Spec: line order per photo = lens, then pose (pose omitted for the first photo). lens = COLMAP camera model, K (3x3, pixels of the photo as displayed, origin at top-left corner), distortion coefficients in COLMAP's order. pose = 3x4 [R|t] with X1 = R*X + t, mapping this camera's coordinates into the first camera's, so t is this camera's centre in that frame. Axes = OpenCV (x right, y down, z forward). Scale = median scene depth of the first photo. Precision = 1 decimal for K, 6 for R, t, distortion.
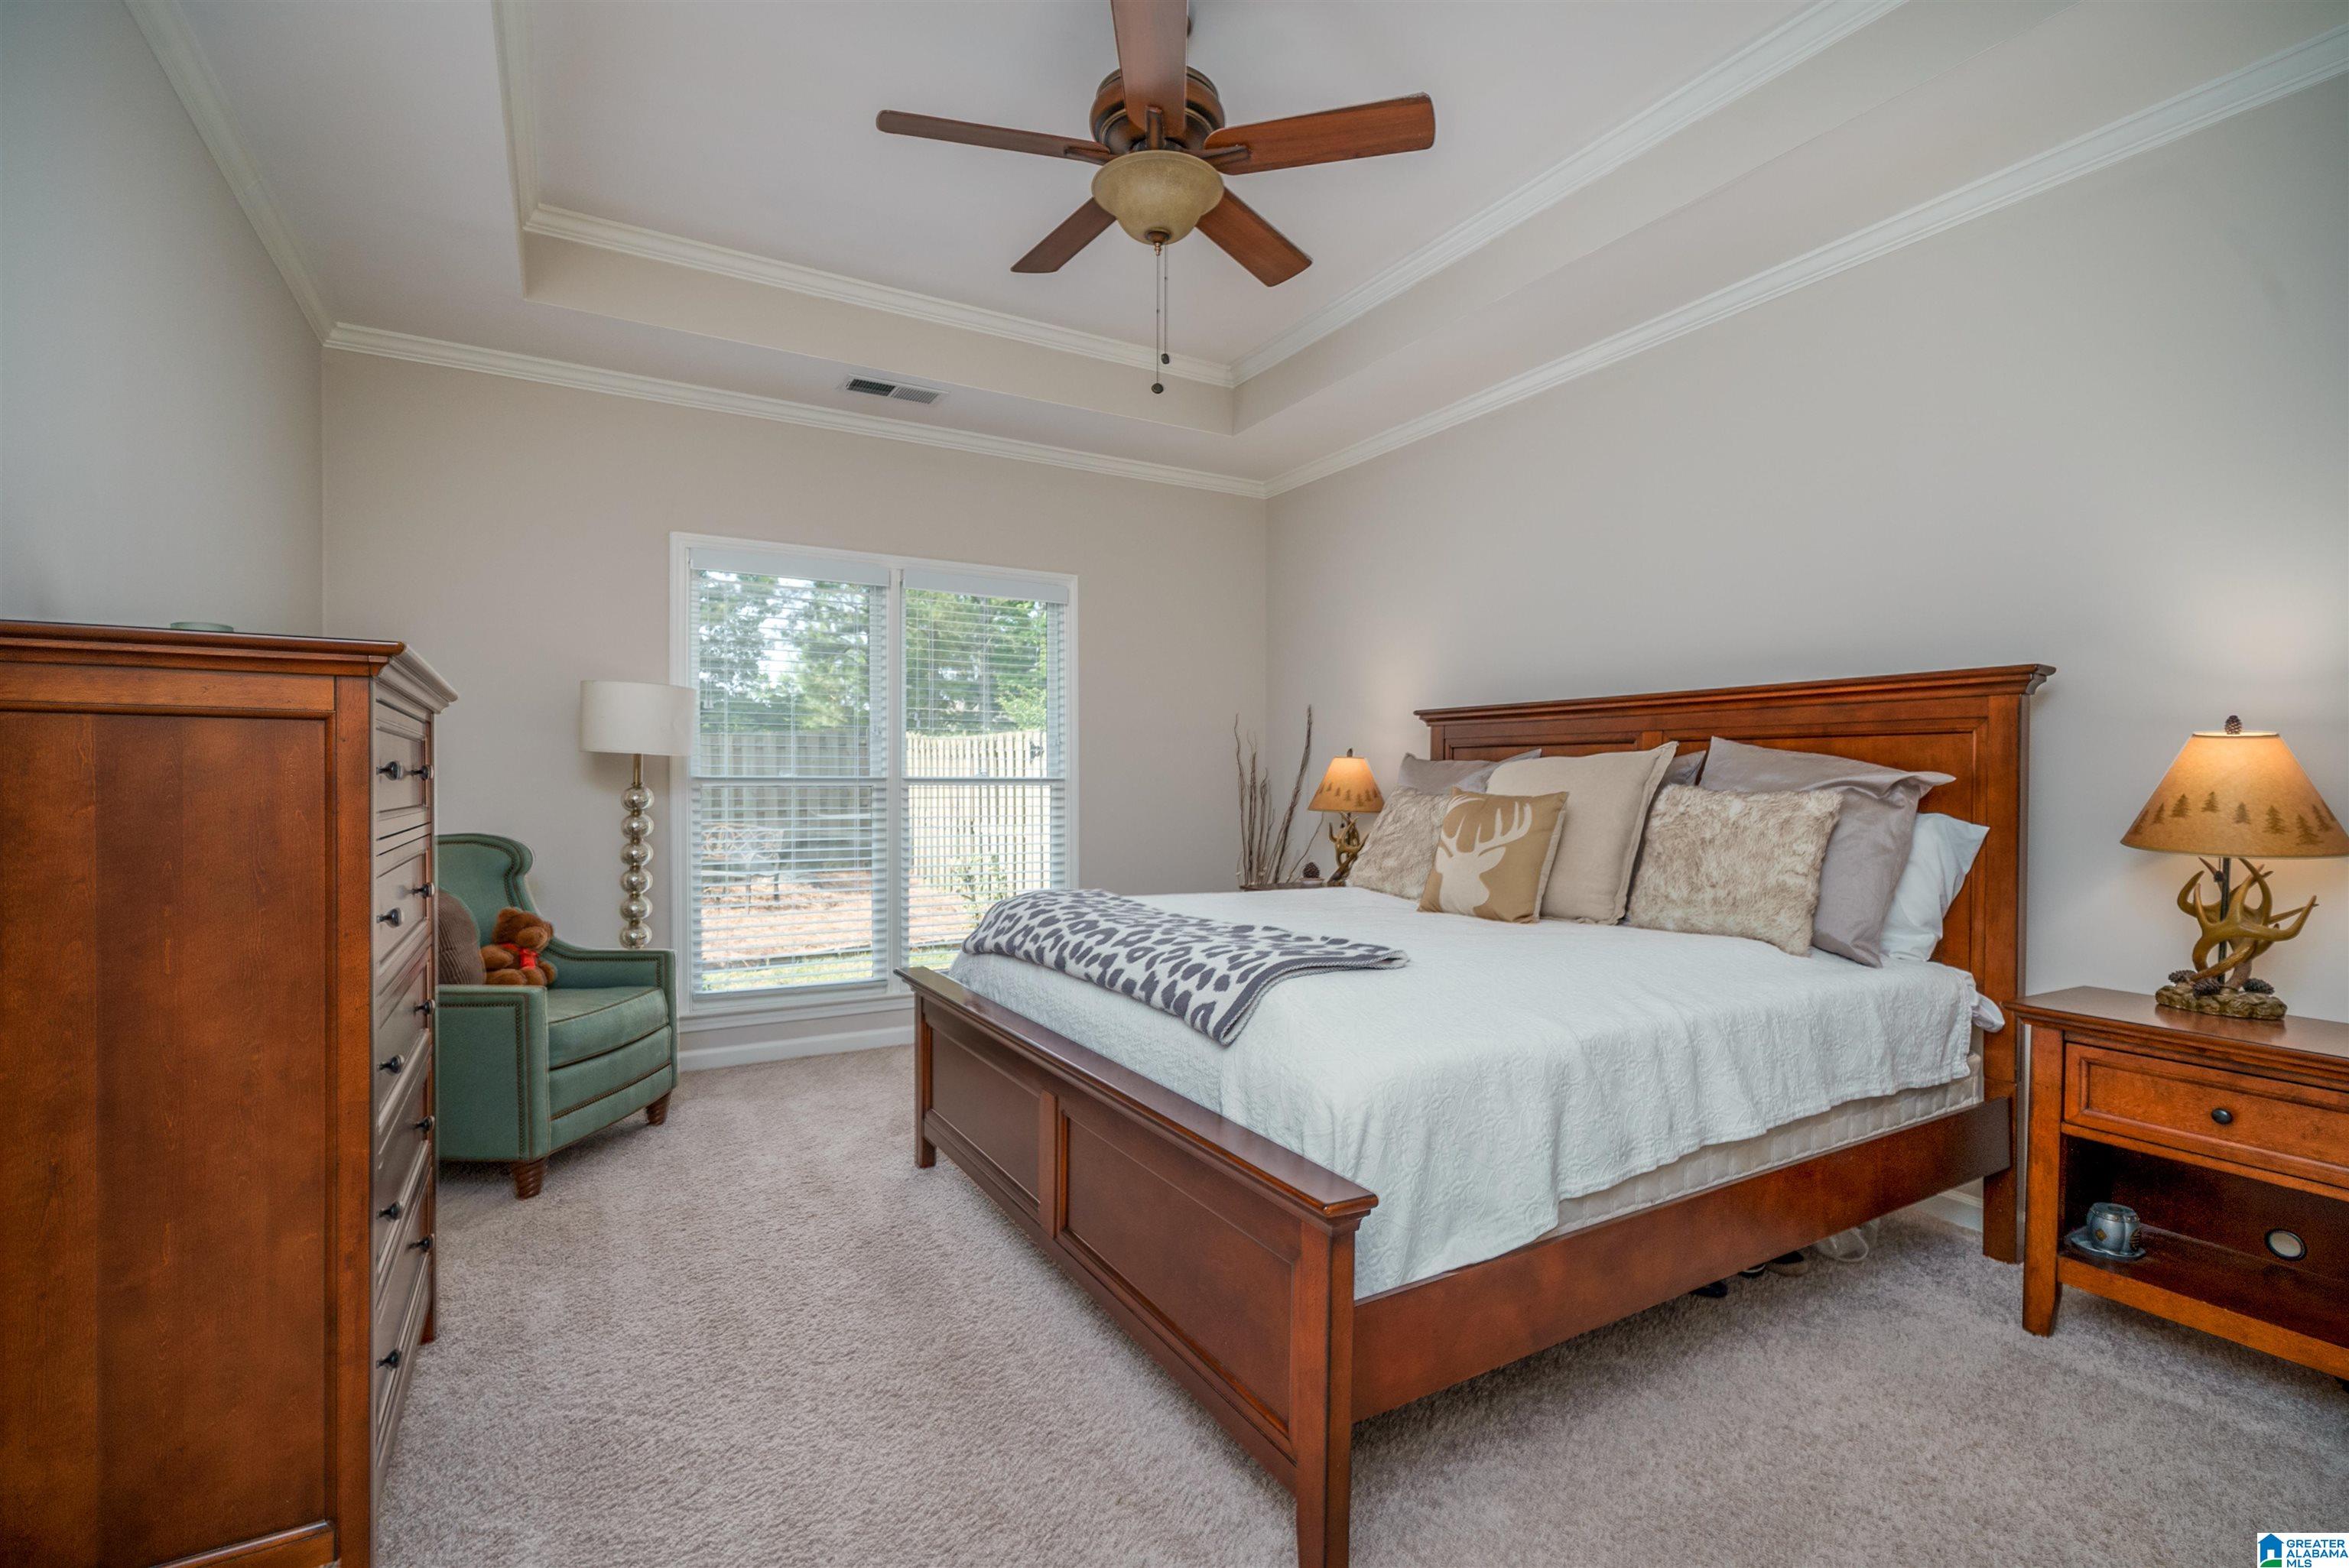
lens RADIAL K [[1069.4, 0, 1179.0], [0, 1069.4, 766.9], [0, 0, 1]] dist [0.000362, 0.000101]
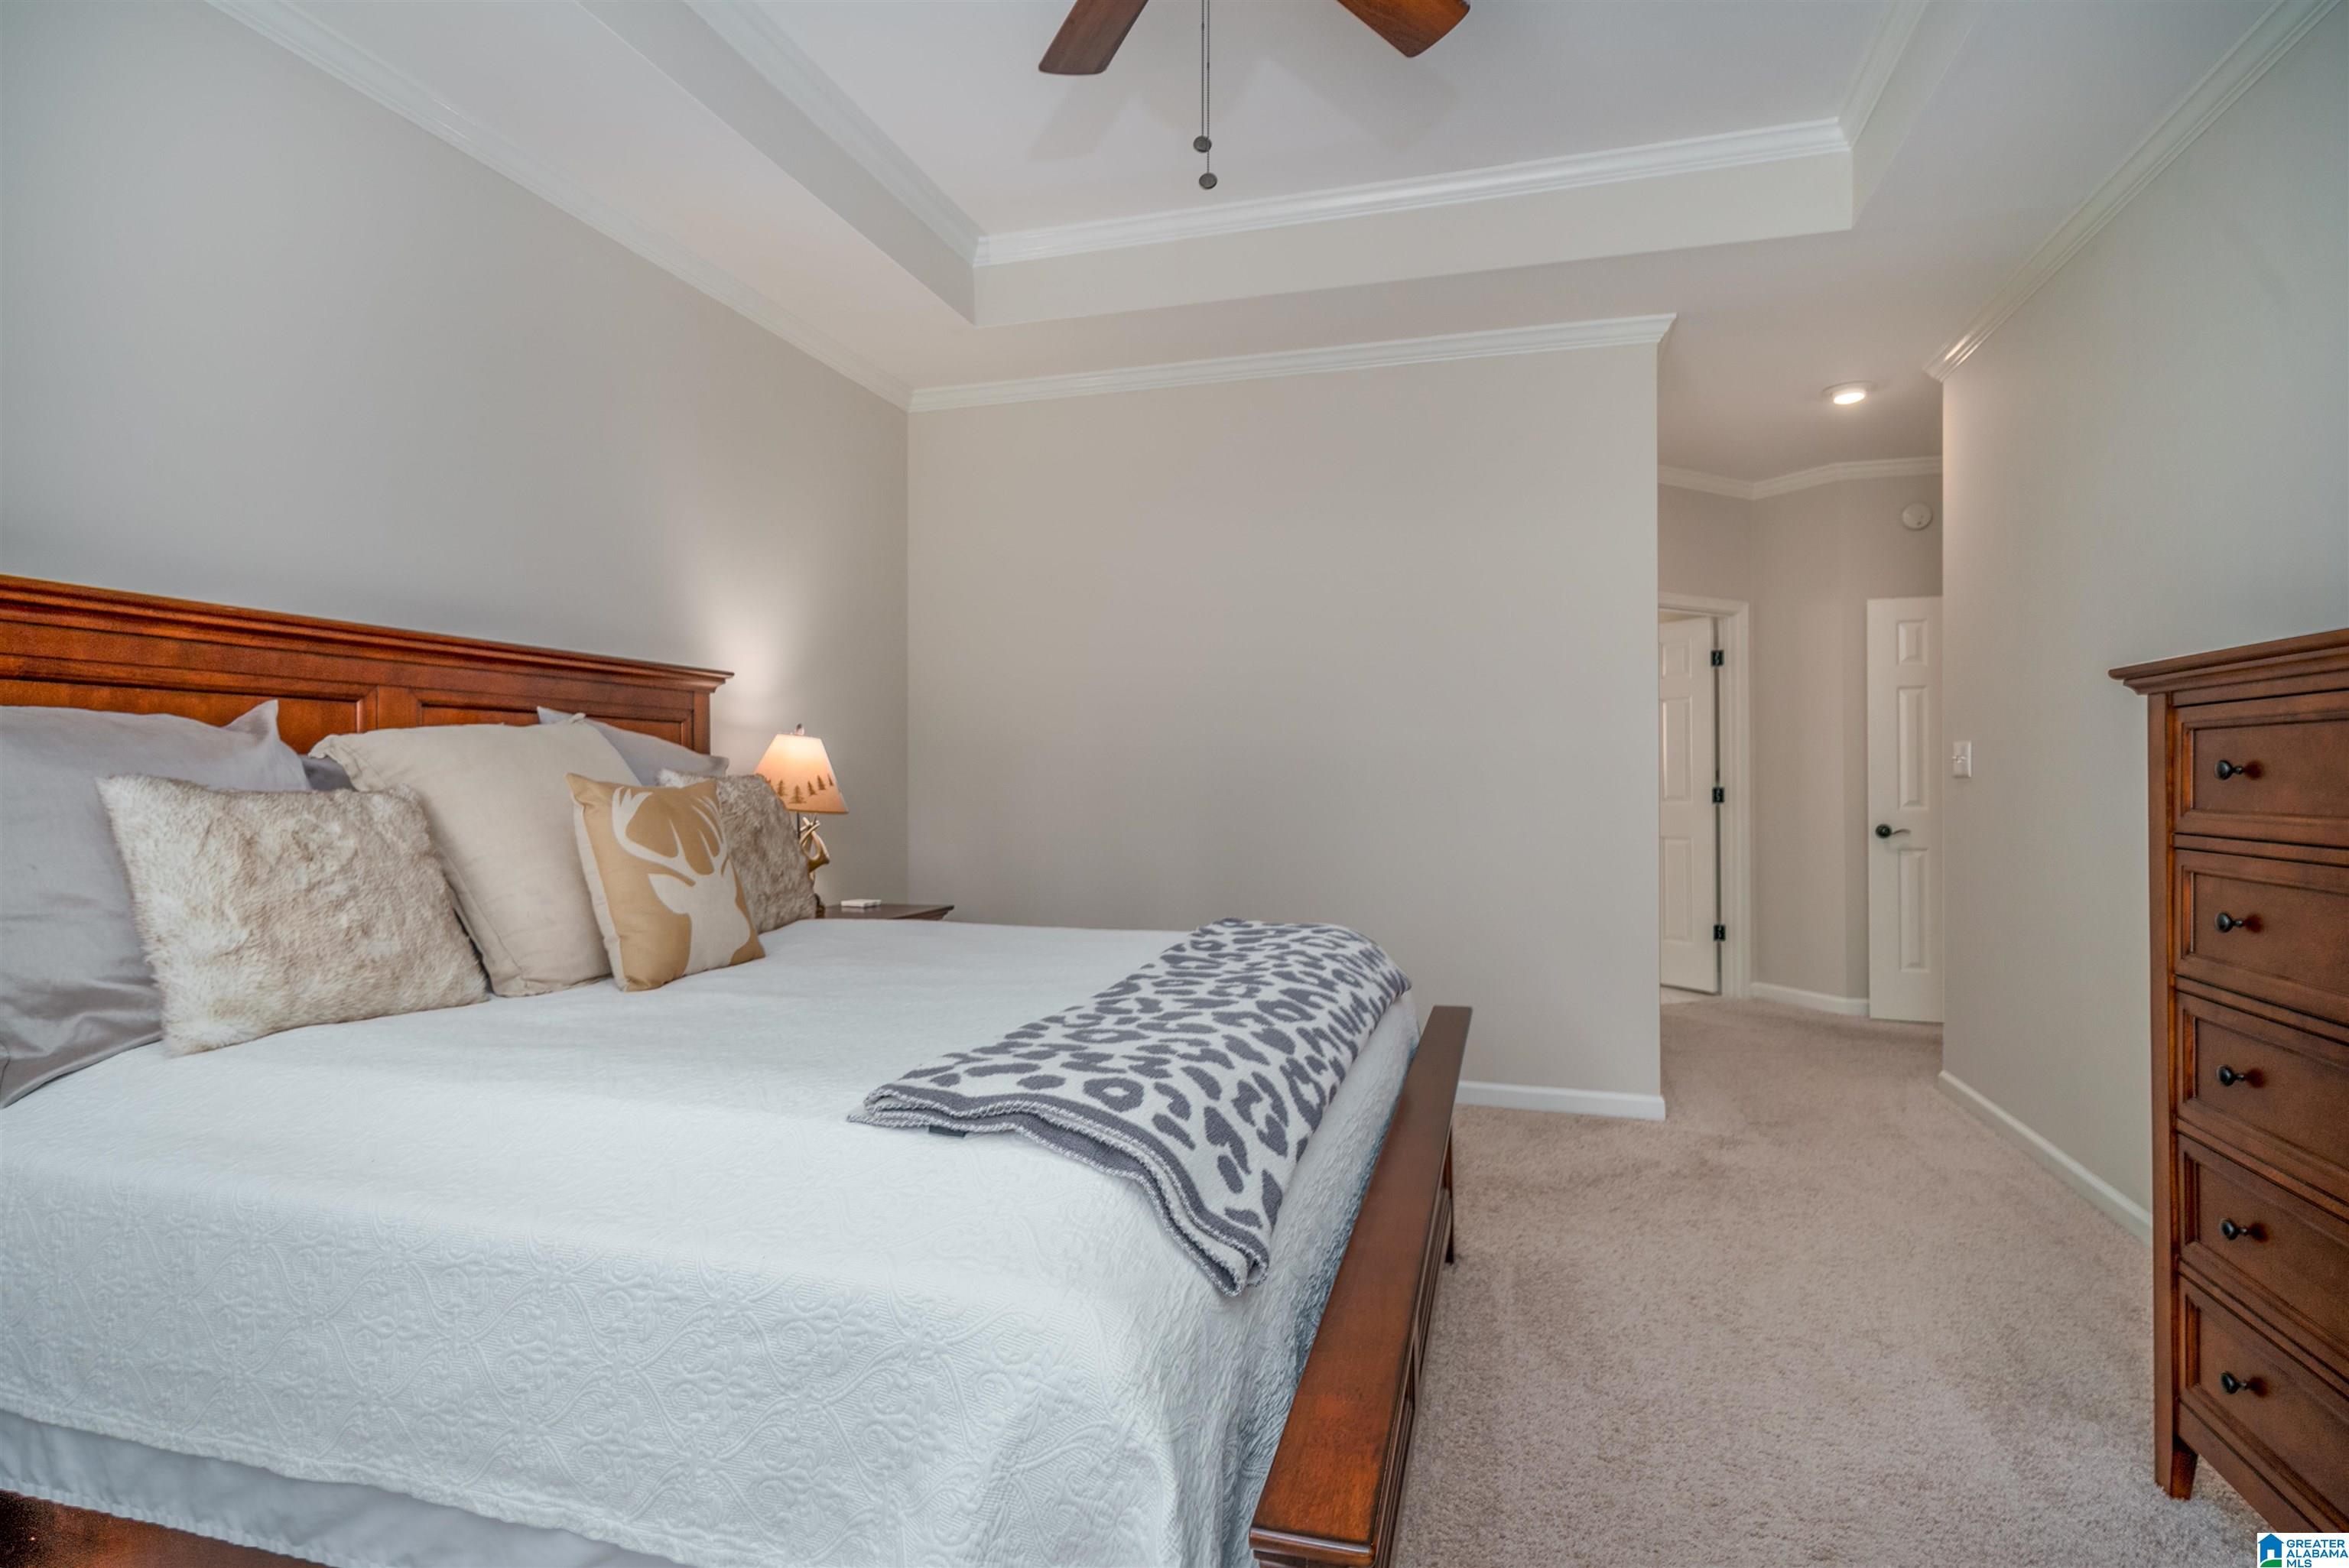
lens RADIAL K [[1180.2, 0, 1194.9], [0, 1180.2, 781.6], [0, 0, 1]] dist [0.002351, 0.000350]
pose [[-0.694415, -0.016440, 0.719387, -0.505259], [-0.016849, 0.999836, 0.006584, 0.013636], [-0.719377, -0.007549, -0.694578, 1.418759]]
